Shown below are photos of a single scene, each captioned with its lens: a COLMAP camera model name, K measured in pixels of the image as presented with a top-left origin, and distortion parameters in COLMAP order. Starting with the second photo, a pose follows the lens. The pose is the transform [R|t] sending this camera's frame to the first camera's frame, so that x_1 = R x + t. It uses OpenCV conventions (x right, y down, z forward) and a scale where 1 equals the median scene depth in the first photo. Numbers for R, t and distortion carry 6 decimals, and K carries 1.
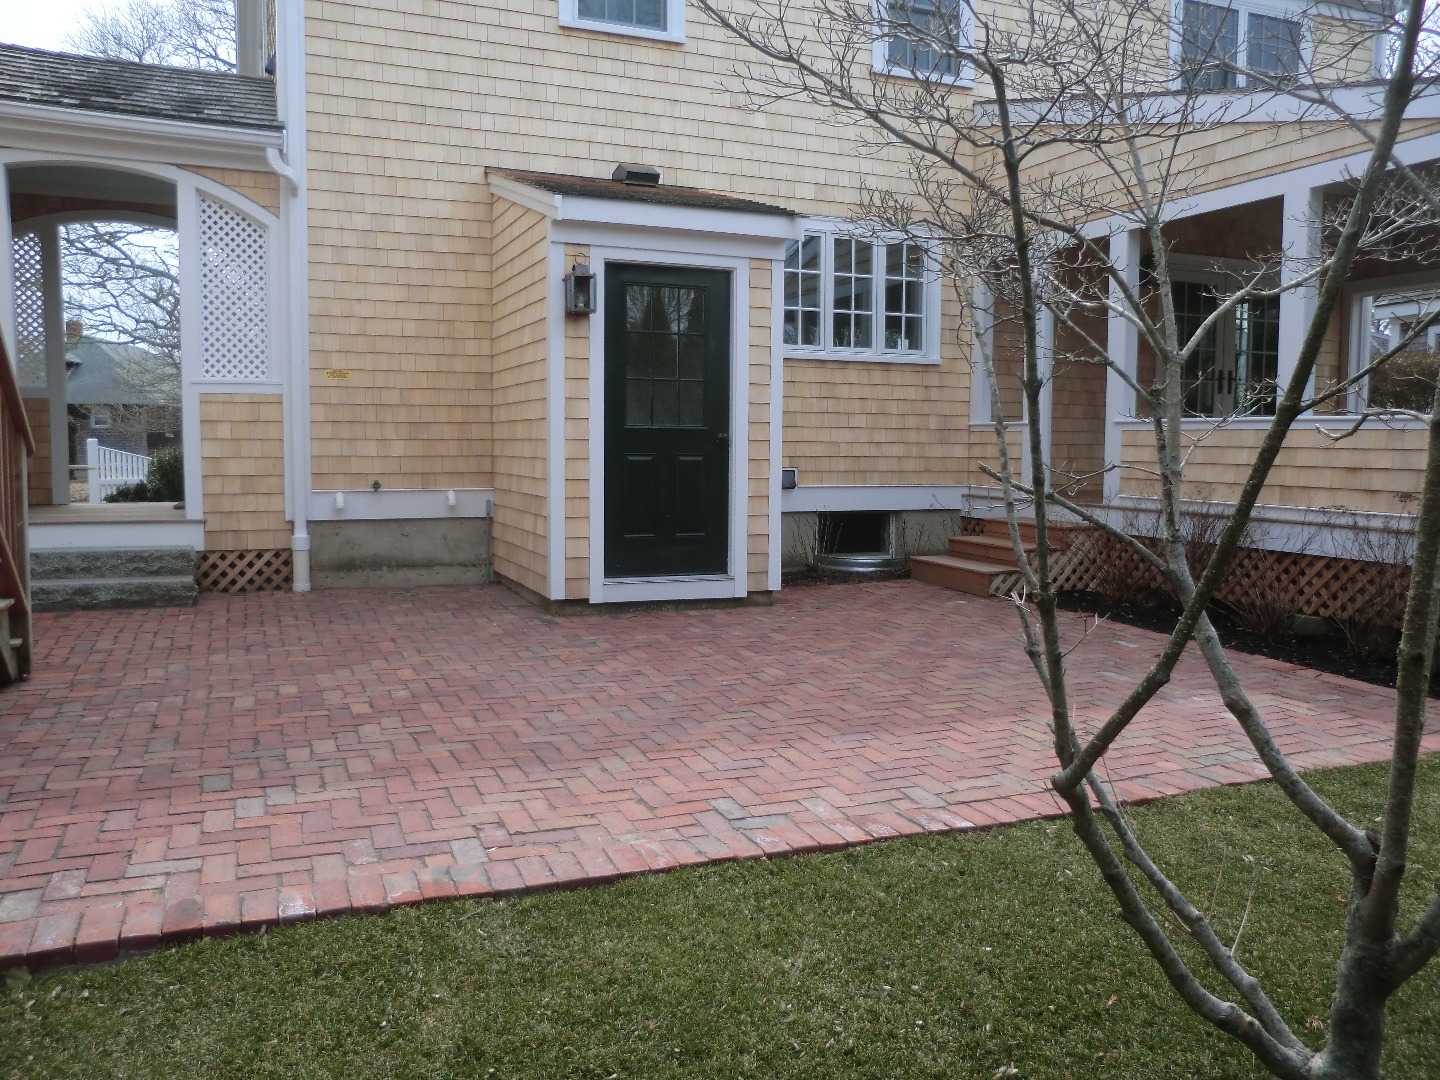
lens RADIAL K [[1151.1, 0, 720.0], [0, 1151.1, 540.0], [0, 0, 1]] dist [-0.104067, 0.115835]
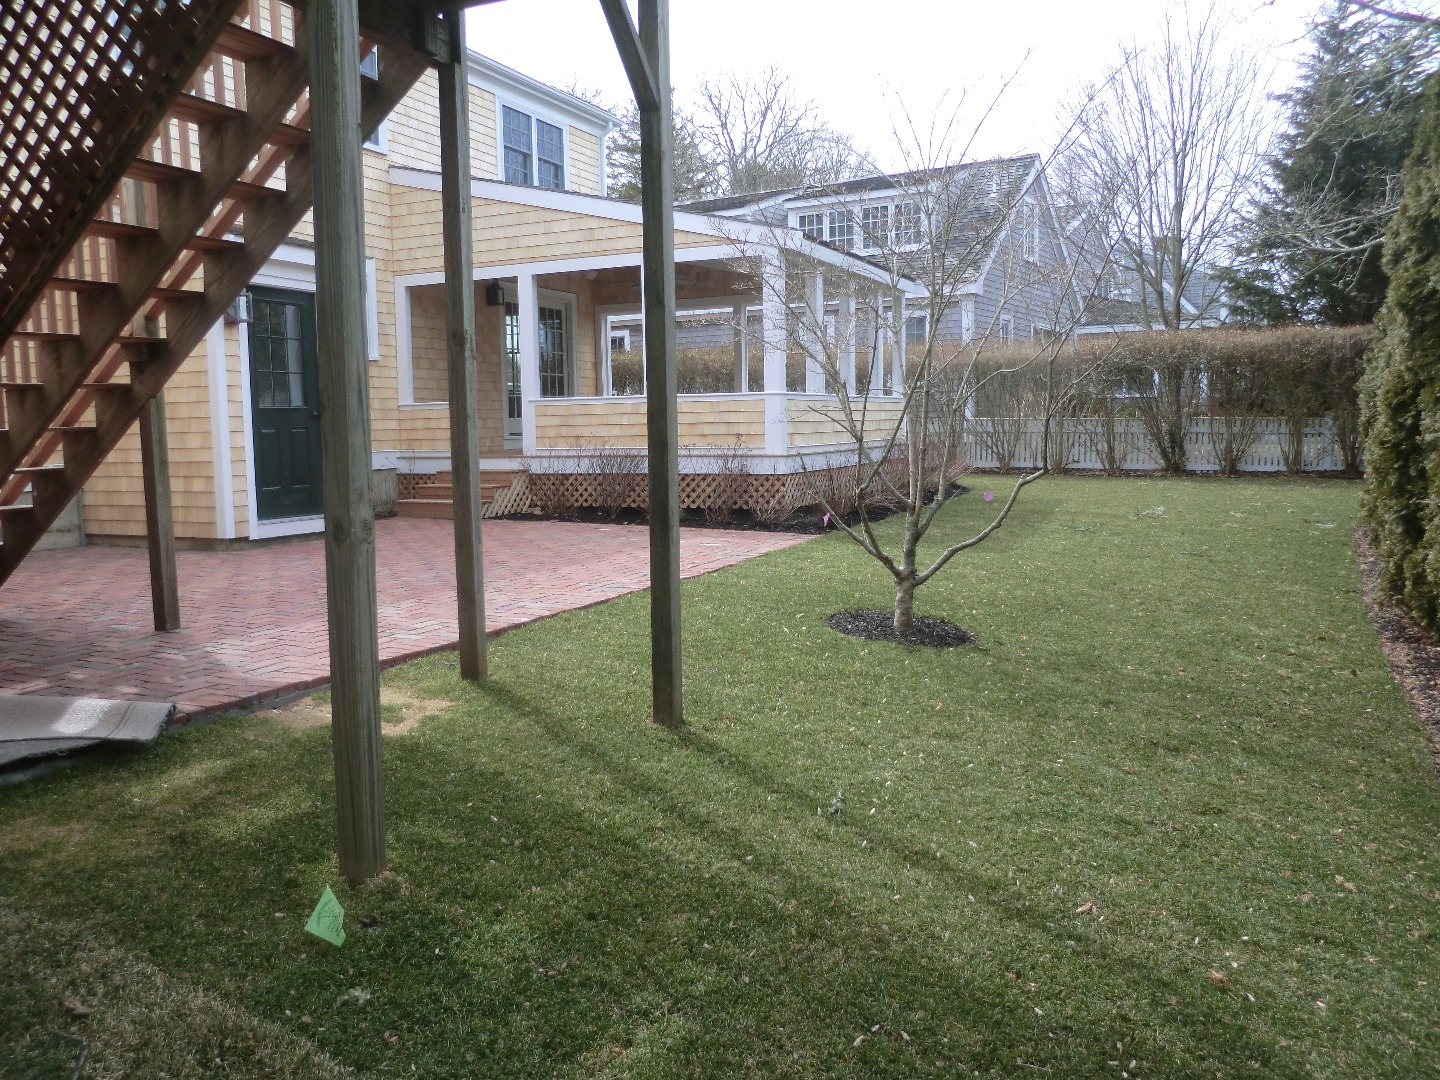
lens RADIAL K [[1151.1, 0, 720.0], [0, 1151.1, 540.0], [0, 0, 1]] dist [-0.104067, 0.115835]
pose [[0.730730, -0.087920, 0.676982, -0.602143], [0.080269, 0.995859, 0.042691, 0.042544], [-0.677931, 0.023145, 0.734761, -0.335034]]
